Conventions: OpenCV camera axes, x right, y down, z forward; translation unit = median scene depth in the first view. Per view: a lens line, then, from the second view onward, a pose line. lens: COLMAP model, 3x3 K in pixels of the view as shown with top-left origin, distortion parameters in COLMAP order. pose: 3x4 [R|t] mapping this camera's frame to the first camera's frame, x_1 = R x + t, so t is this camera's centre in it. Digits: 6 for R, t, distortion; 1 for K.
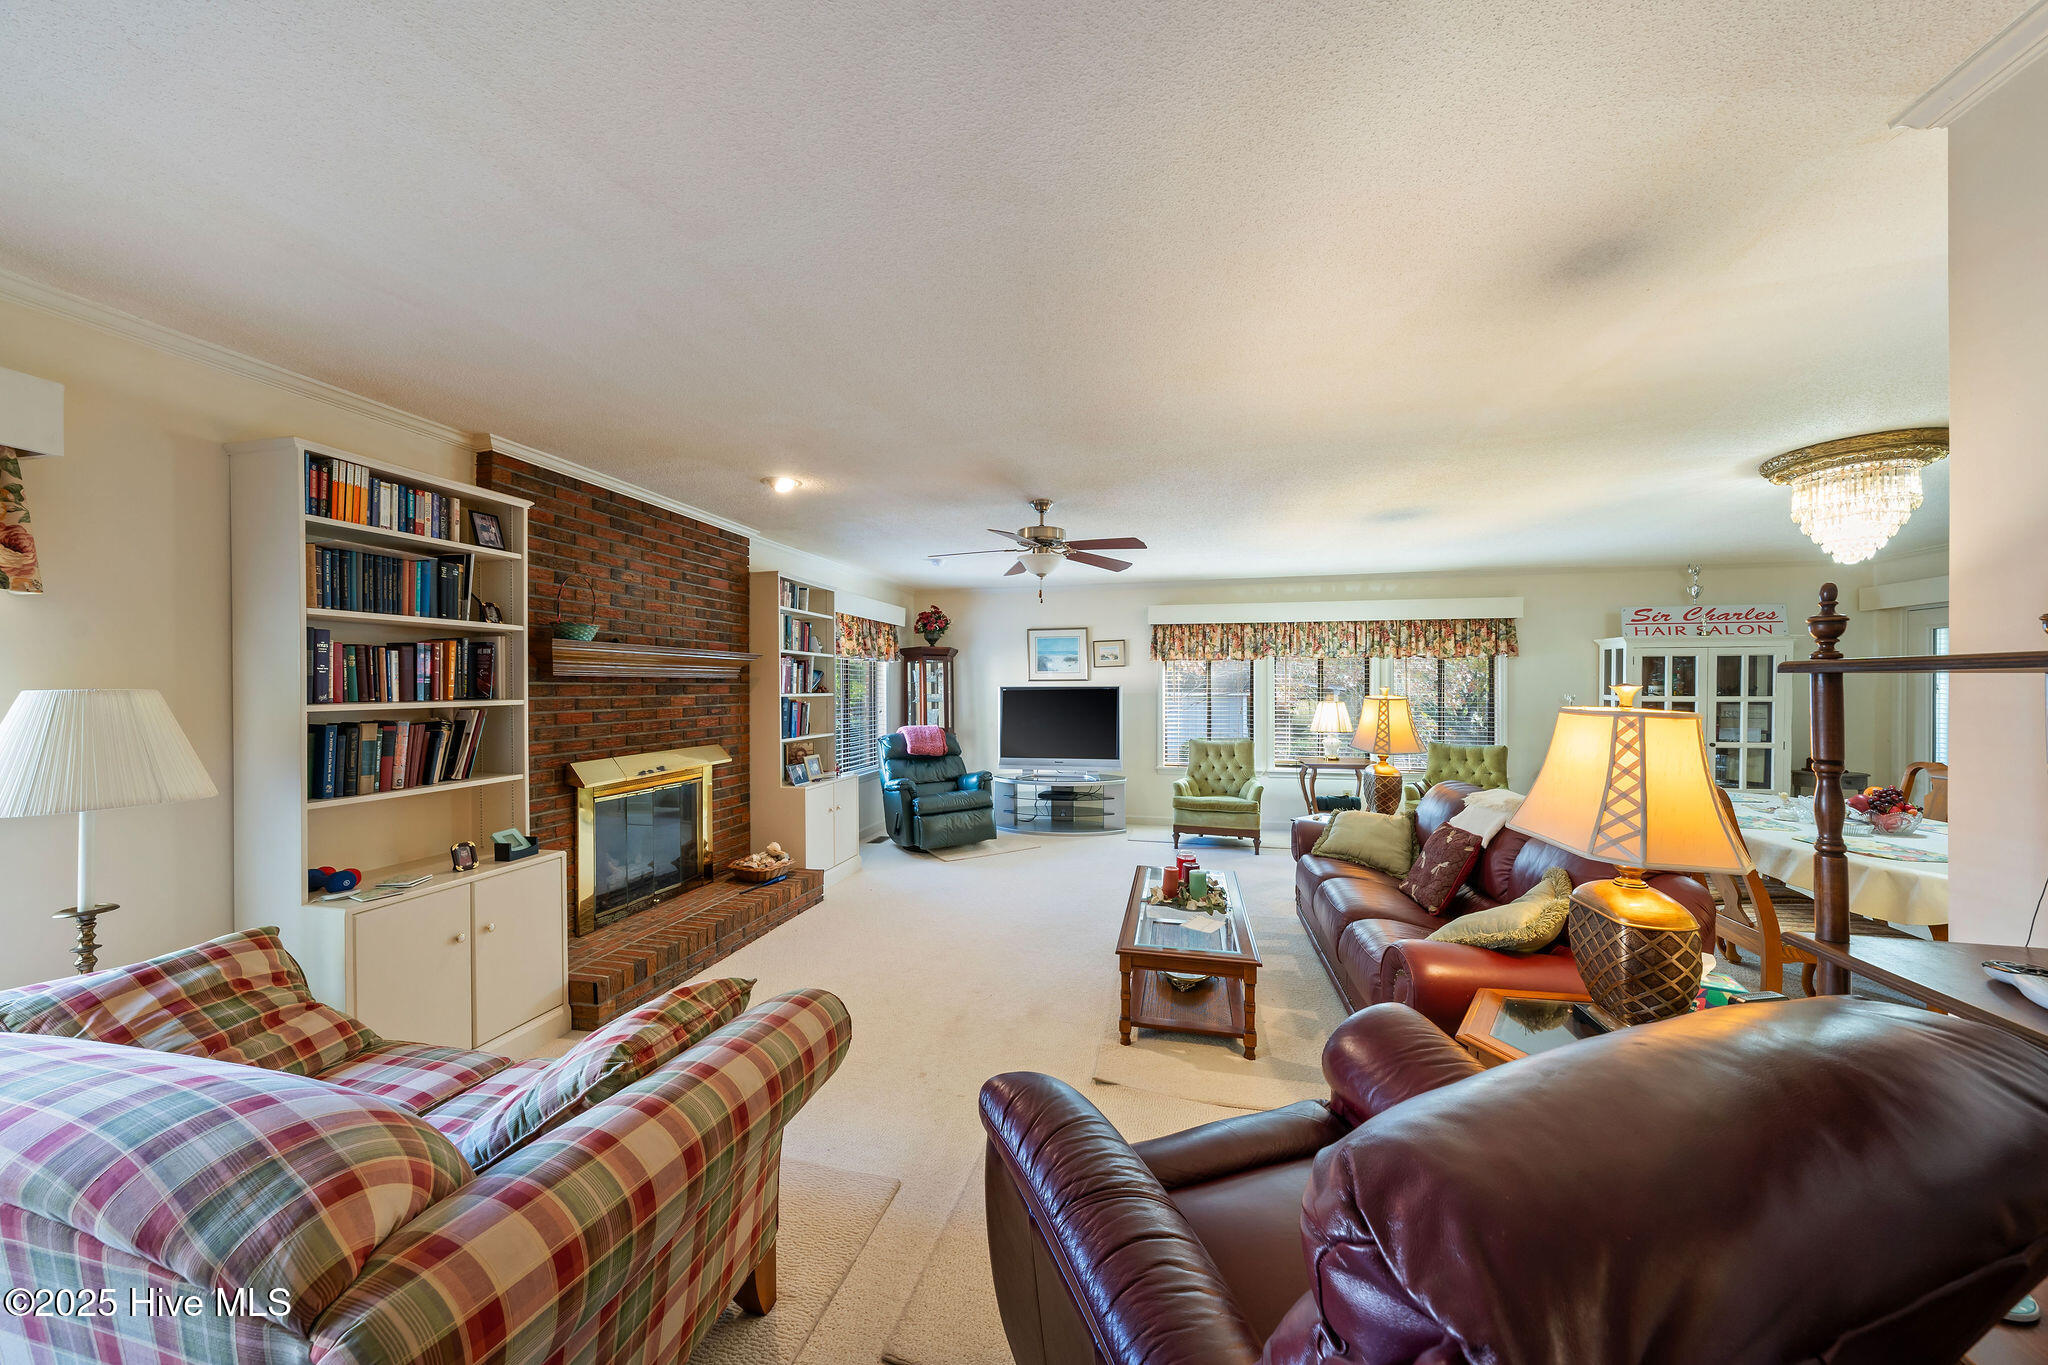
lens RADIAL K [[702.9, 0, 1023.2], [0, 702.9, 694.7], [0, 0, 1]] dist [-0.003317, 0.000001]
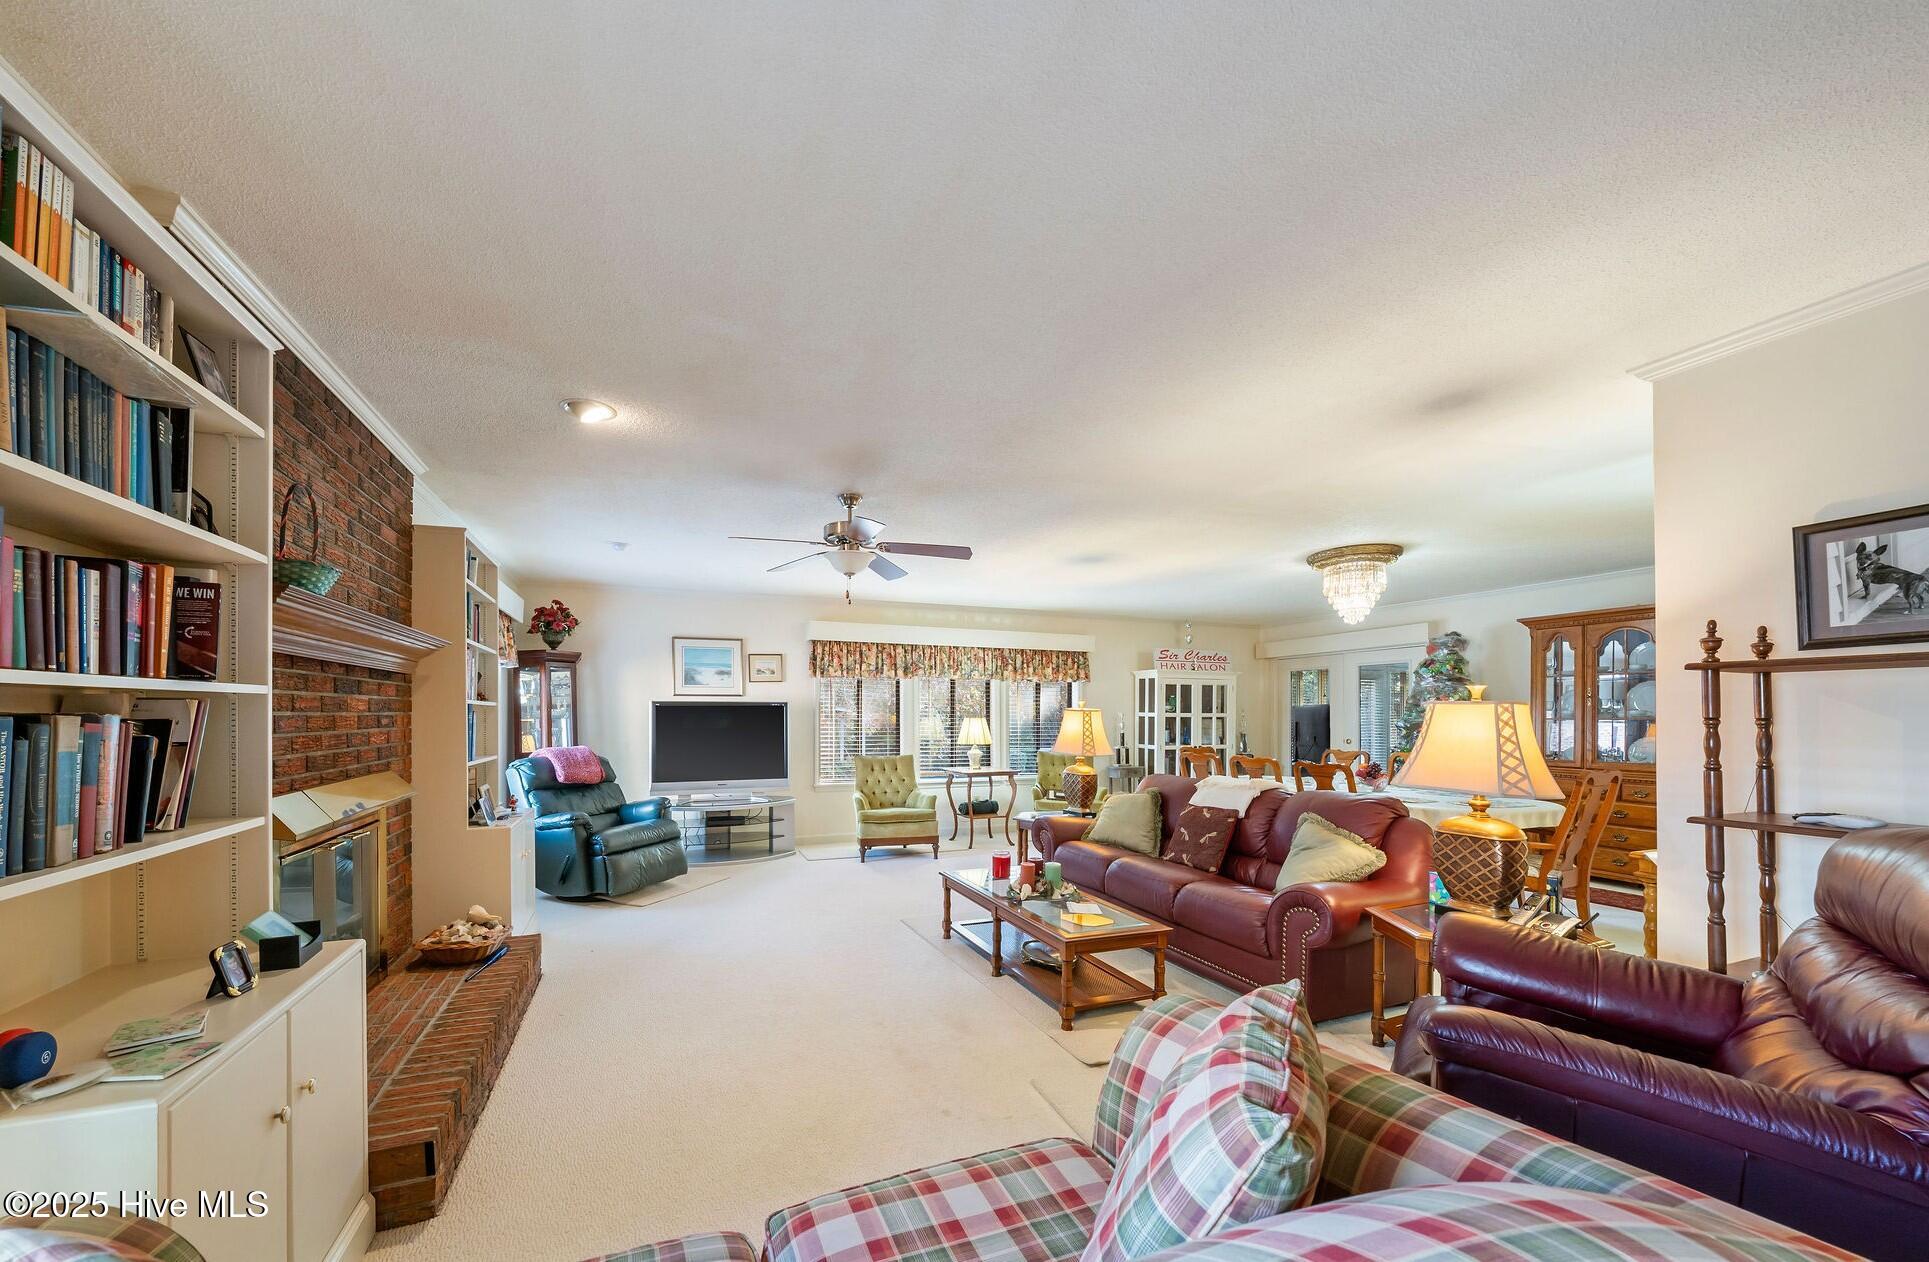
lens RADIAL K [[707.4, 0, 925.7], [0, 707.4, 708.5], [0, 0, 1]] dist [-0.001621, 0.000119]
pose [[0.832751, 0.009175, 0.553572, -0.274899], [0.001513, 0.999821, -0.018847, 0.017875], [-0.553646, 0.016532, 0.832588, 0.106421]]
